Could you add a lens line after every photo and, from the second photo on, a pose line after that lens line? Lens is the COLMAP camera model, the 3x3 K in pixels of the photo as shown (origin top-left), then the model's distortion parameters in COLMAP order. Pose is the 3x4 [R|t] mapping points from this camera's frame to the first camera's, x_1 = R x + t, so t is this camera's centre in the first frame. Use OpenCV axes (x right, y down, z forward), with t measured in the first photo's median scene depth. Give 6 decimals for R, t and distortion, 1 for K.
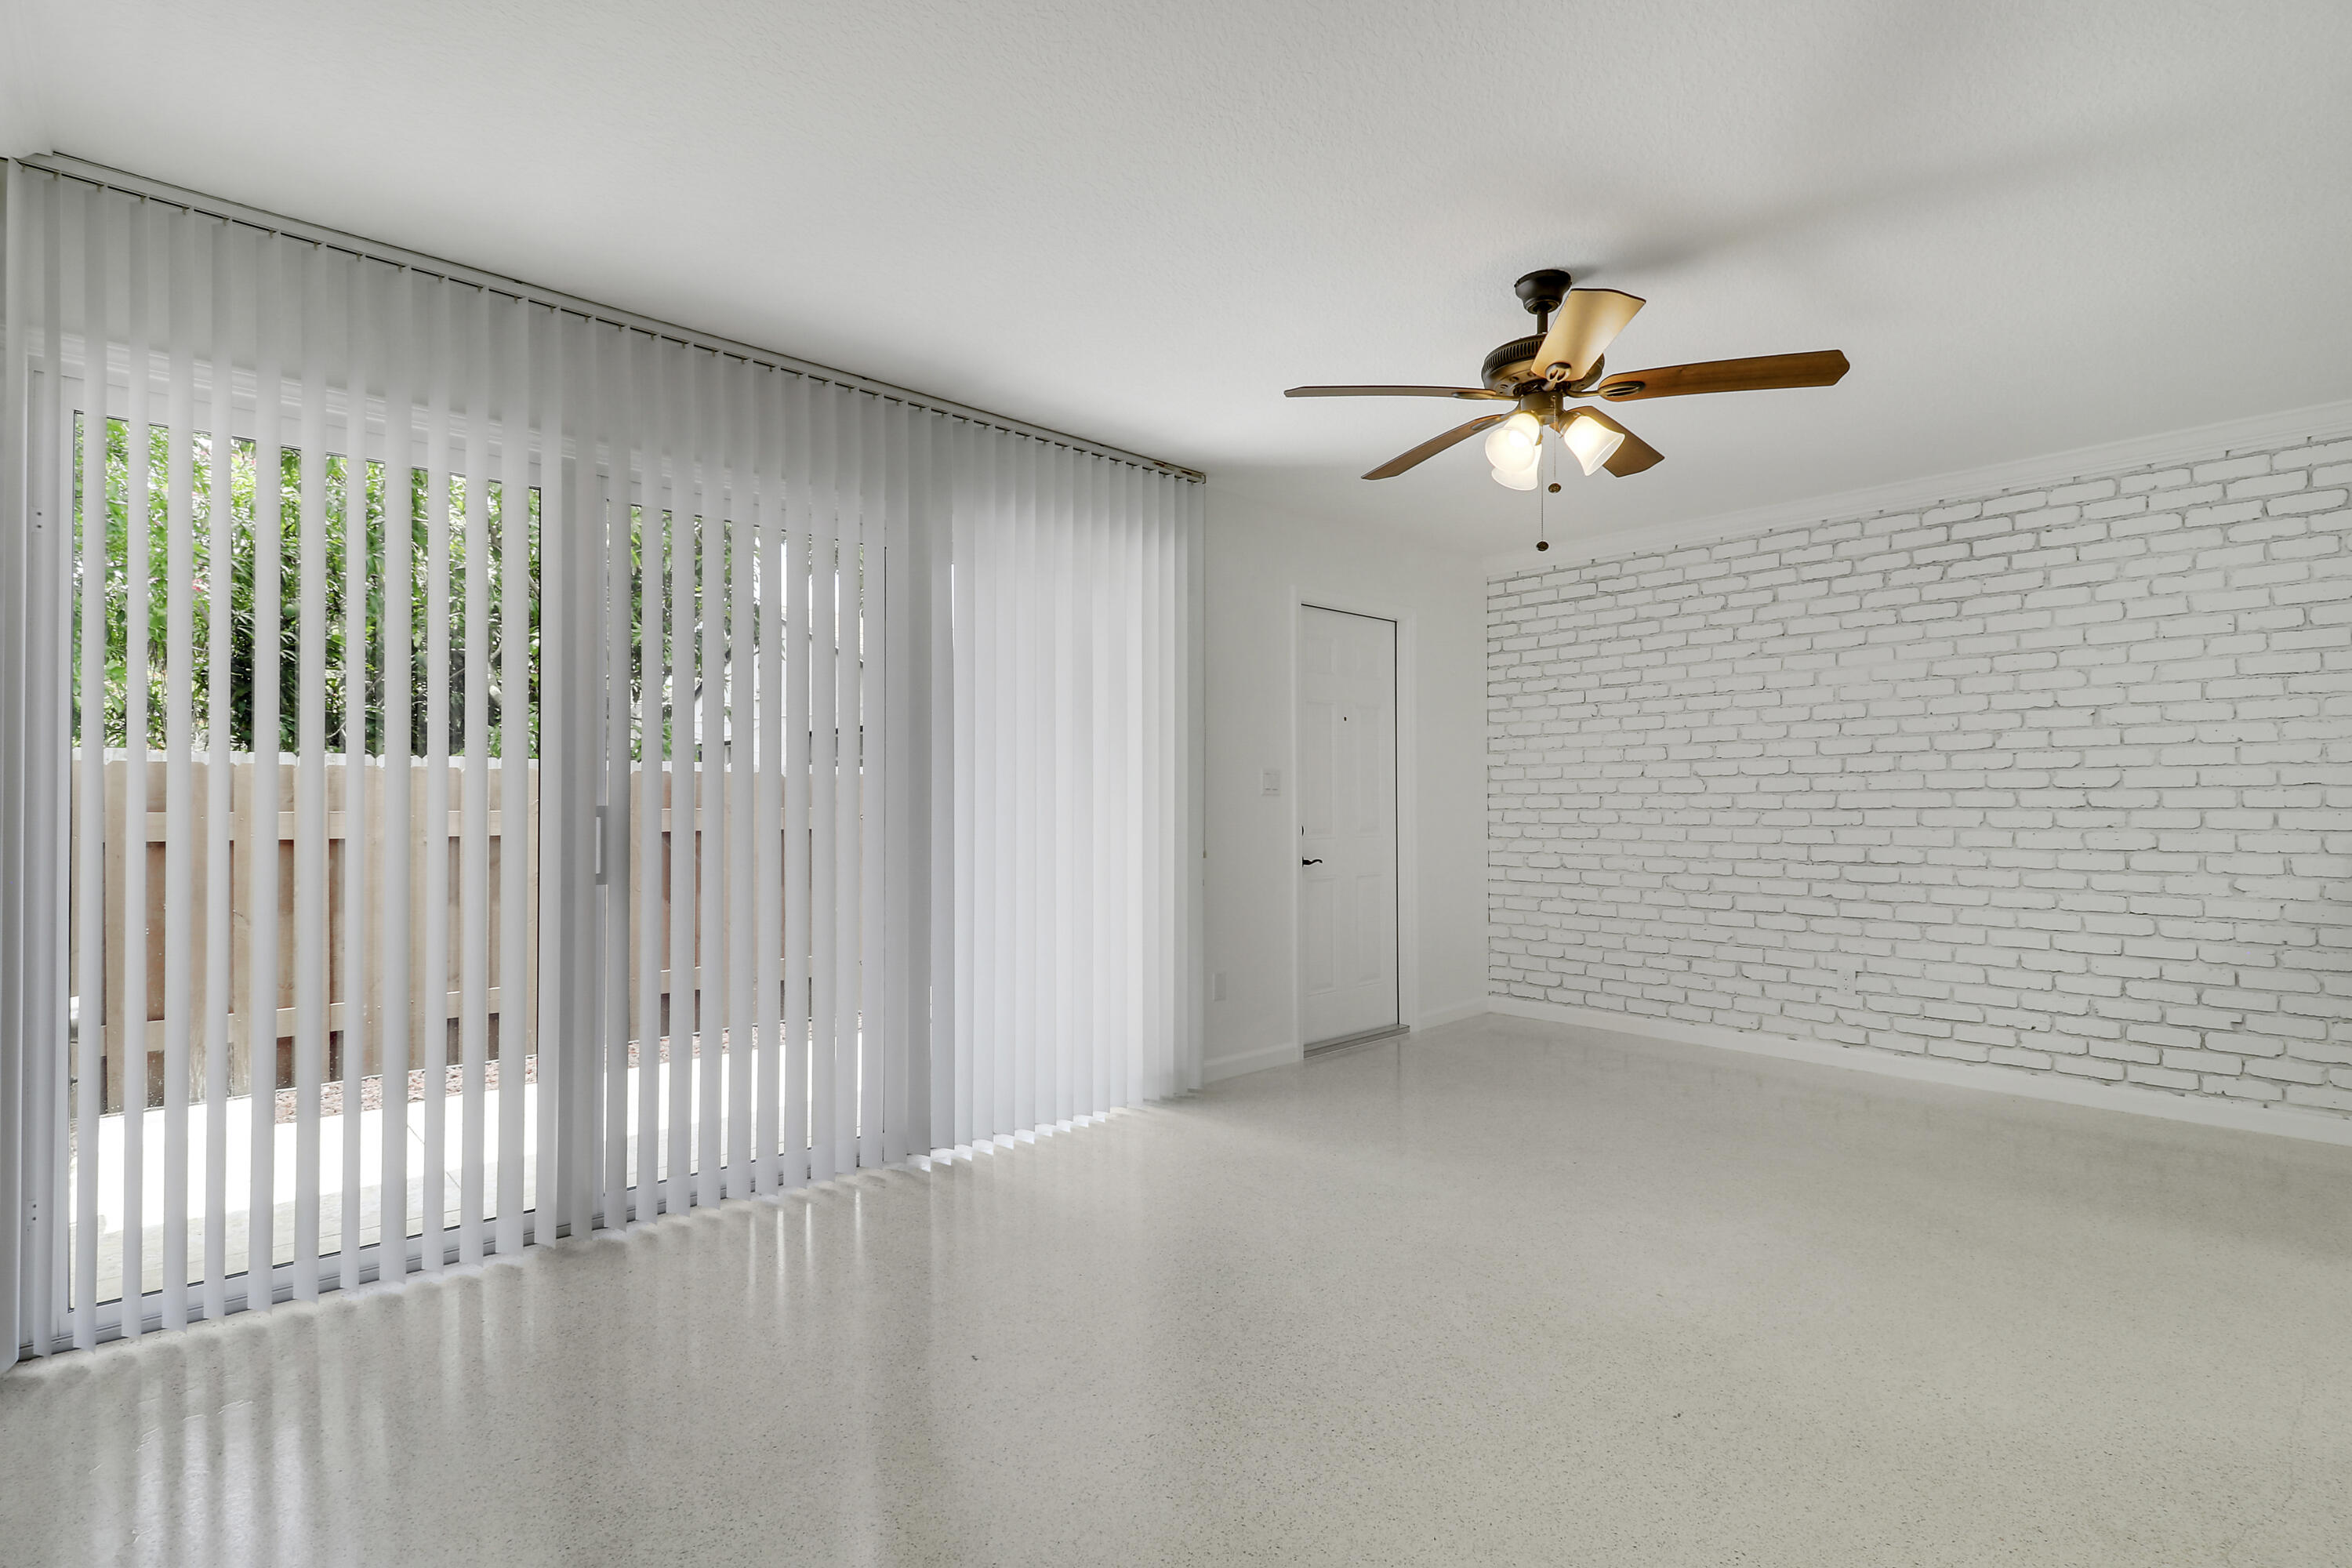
lens RADIAL K [[1093.2, 0, 1179.8], [0, 1093.2, 799.4], [0, 0, 1]] dist [0.025690, -0.024556]
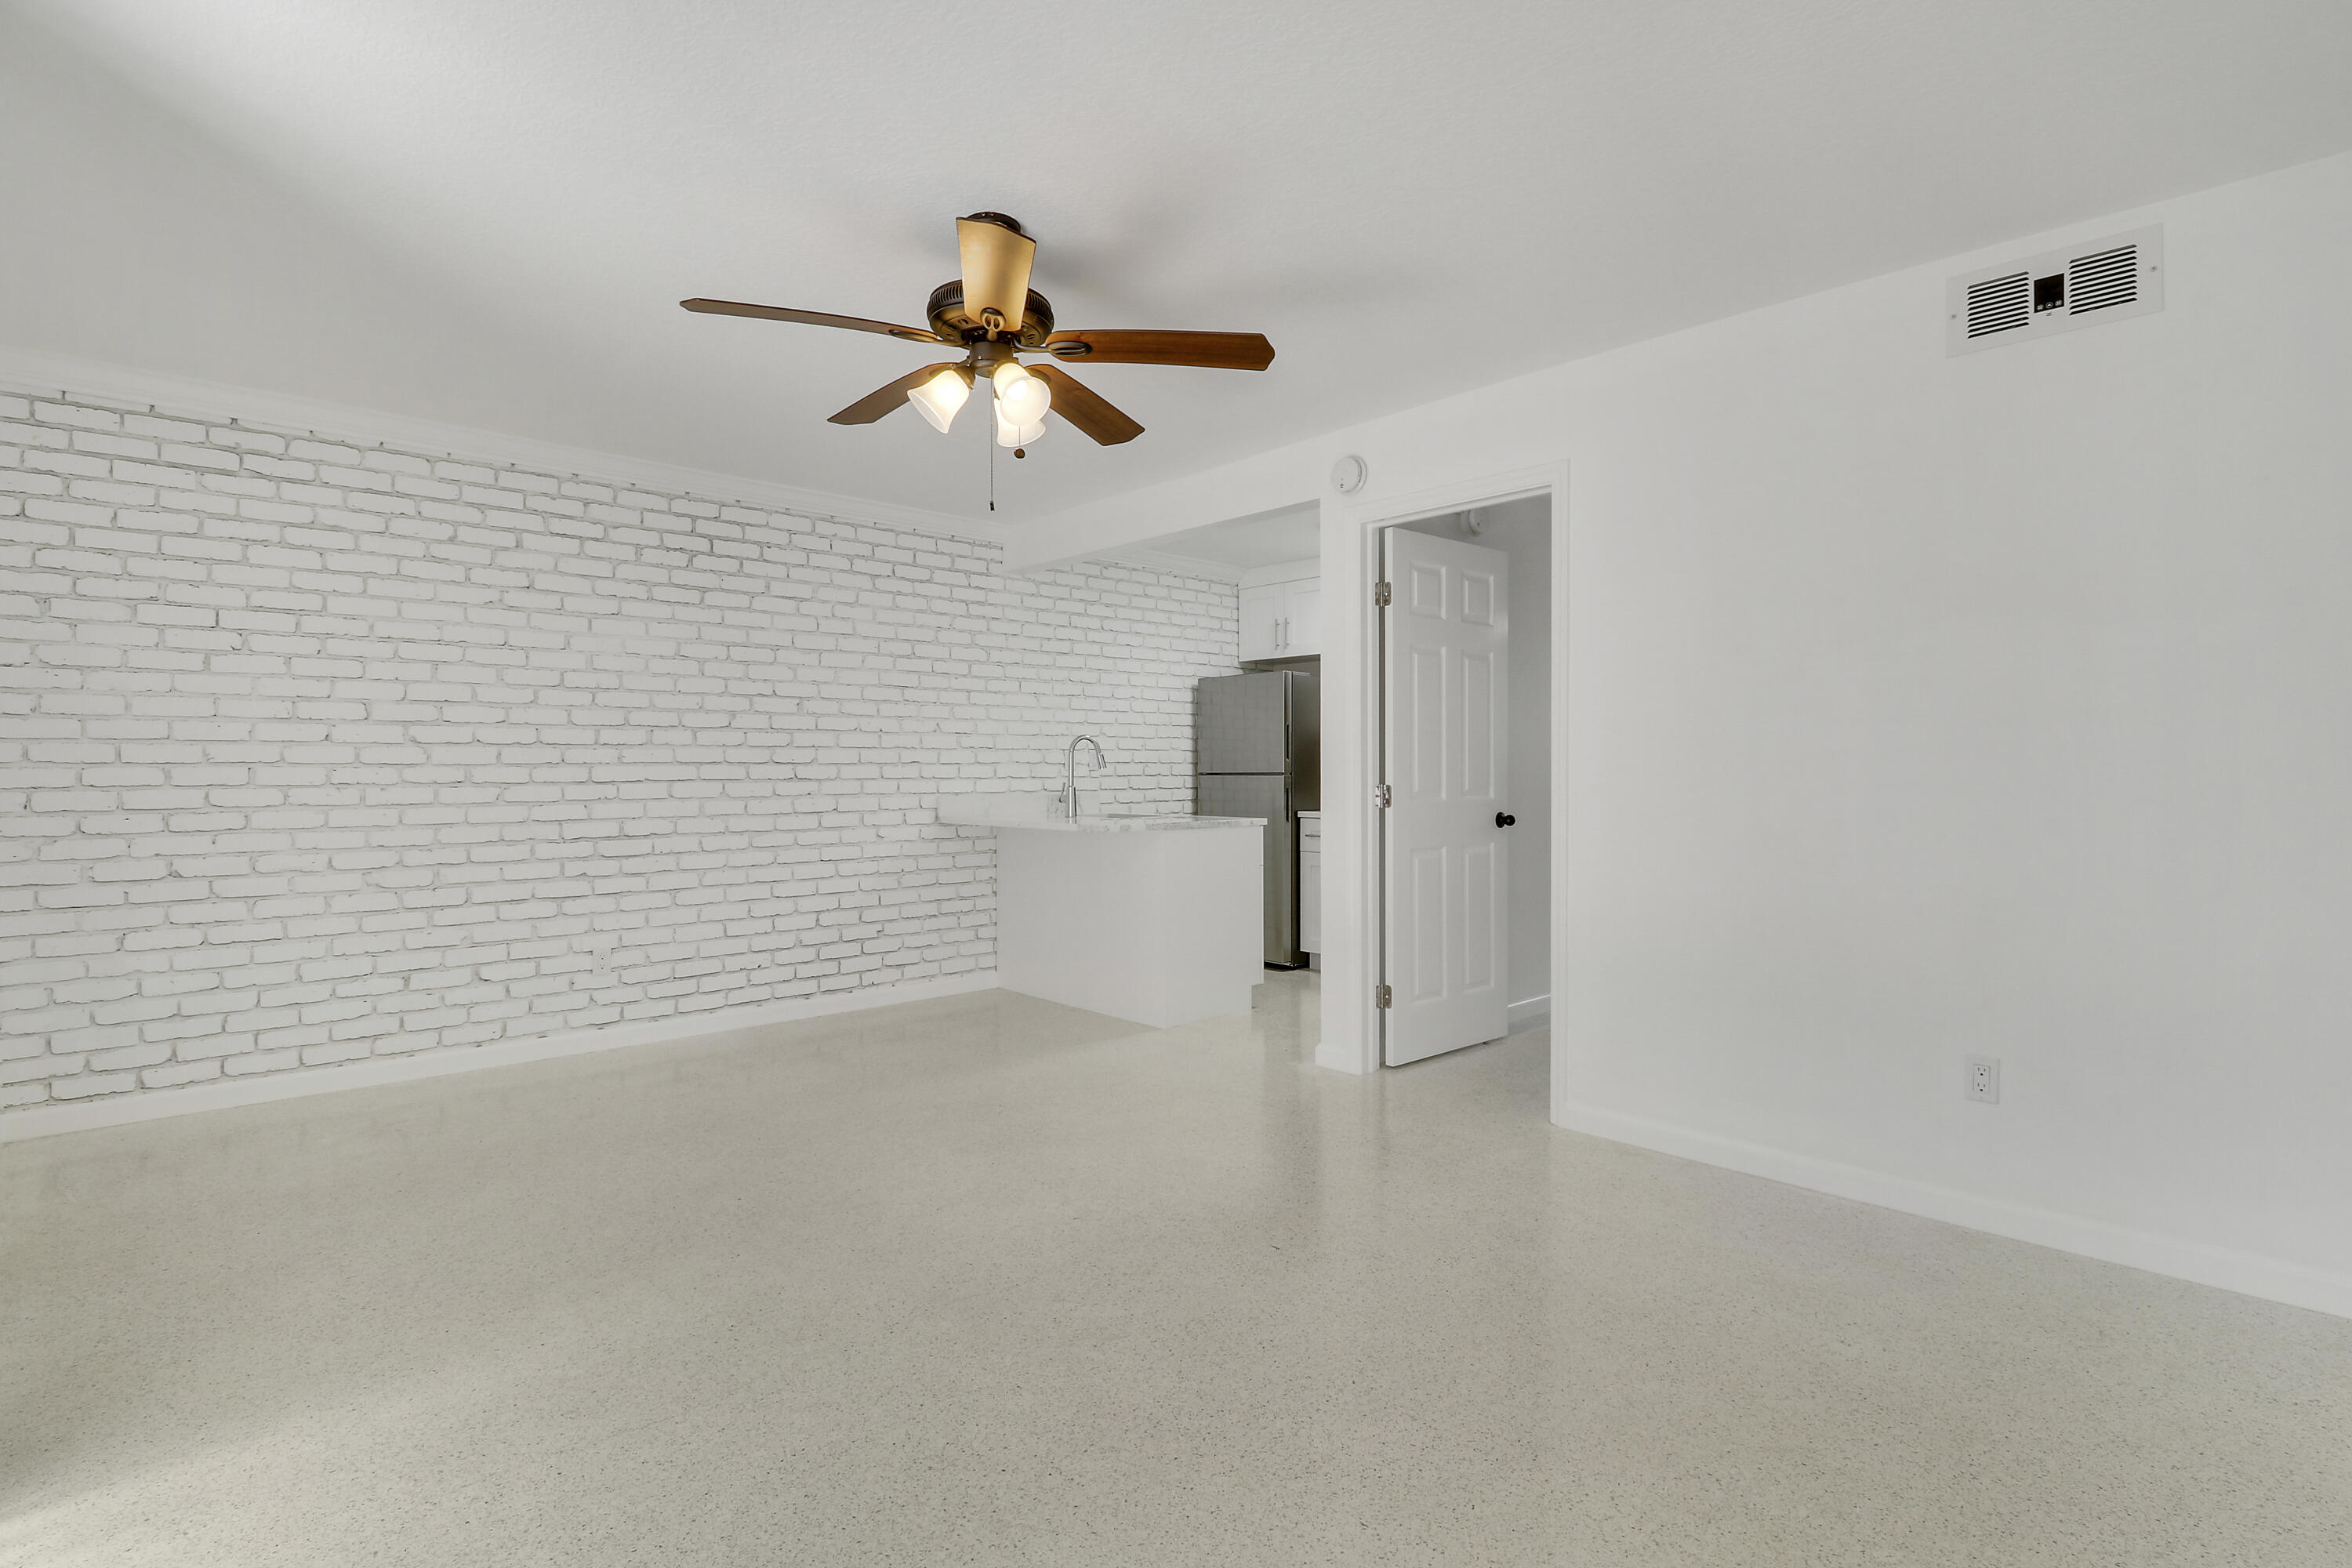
lens RADIAL K [[1112.6, 0, 1152.4], [0, 1112.6, 785.0], [0, 0, 1]] dist [0.008735, -0.013234]
pose [[0.007271, -0.011841, 0.999903, -0.363032], [-0.001601, 0.999928, 0.011853, -0.001219], [-0.999972, -0.001687, 0.007251, 0.502413]]
